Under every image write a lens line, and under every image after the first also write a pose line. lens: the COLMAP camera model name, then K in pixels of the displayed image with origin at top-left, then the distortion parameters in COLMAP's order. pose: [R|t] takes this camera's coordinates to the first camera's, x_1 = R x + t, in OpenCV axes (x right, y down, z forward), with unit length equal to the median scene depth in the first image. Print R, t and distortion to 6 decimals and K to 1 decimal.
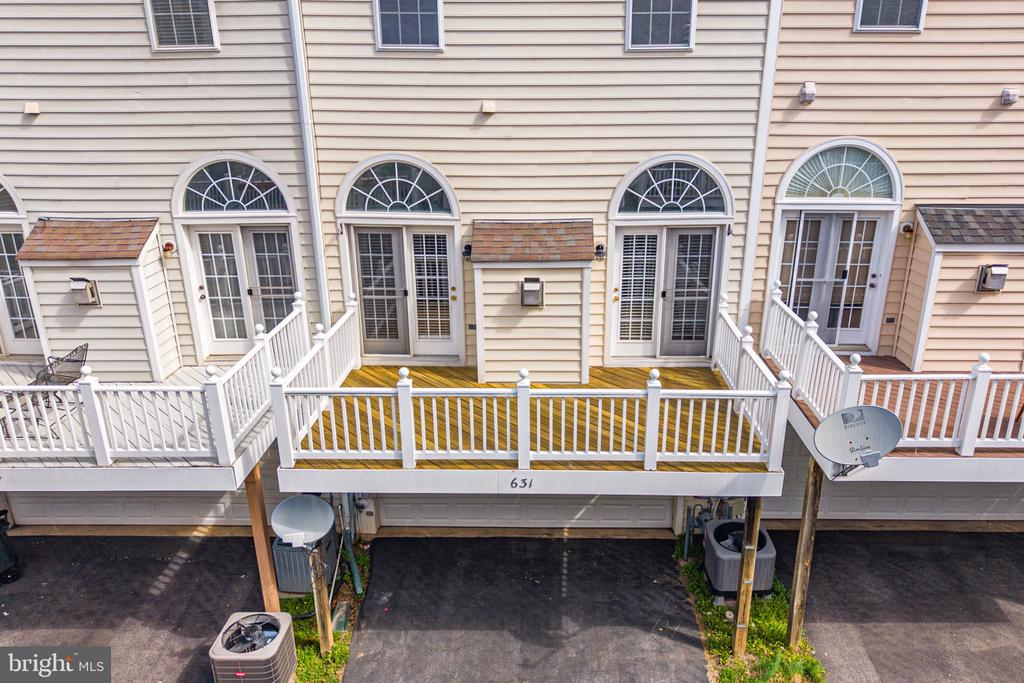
lens RADIAL K [[729.6, 0, 536.7], [0, 729.6, 341.8], [0, 0, 1]] dist [0.010755, -0.002806]
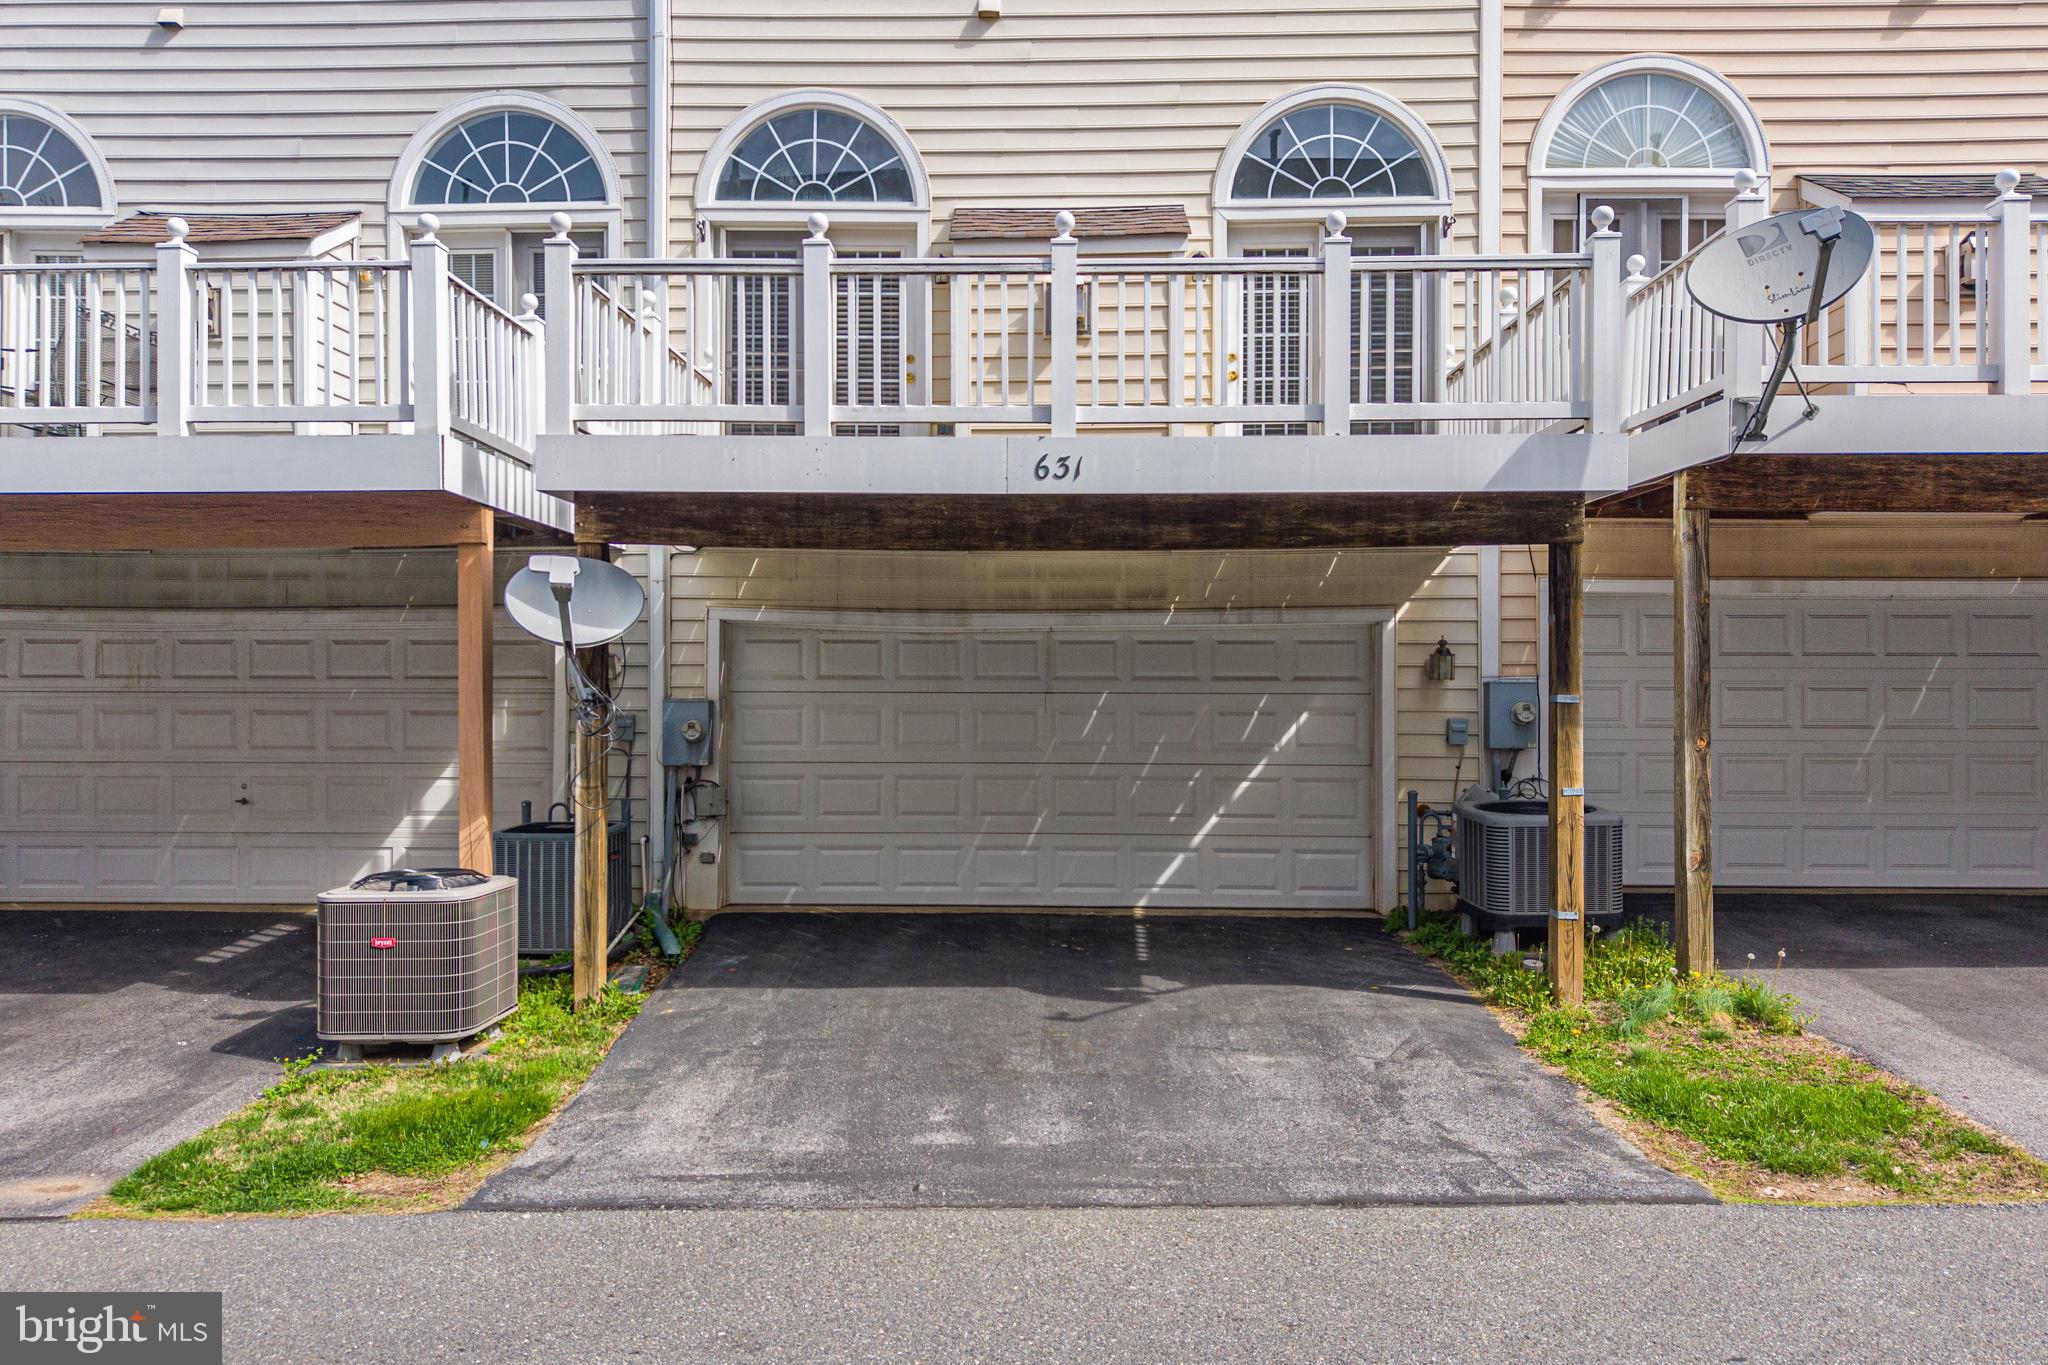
lens RADIAL K [[1388.1, 0, 1024.0], [0, 1388.1, 682.5], [0, 0, 1]] dist [-0.001607, 0.008145]
pose [[0.999946, 0.001984, -0.010238, -0.026905], [-0.005341, 0.940666, -0.339291, 0.496700], [0.008958, 0.339328, 0.940626, 0.177226]]
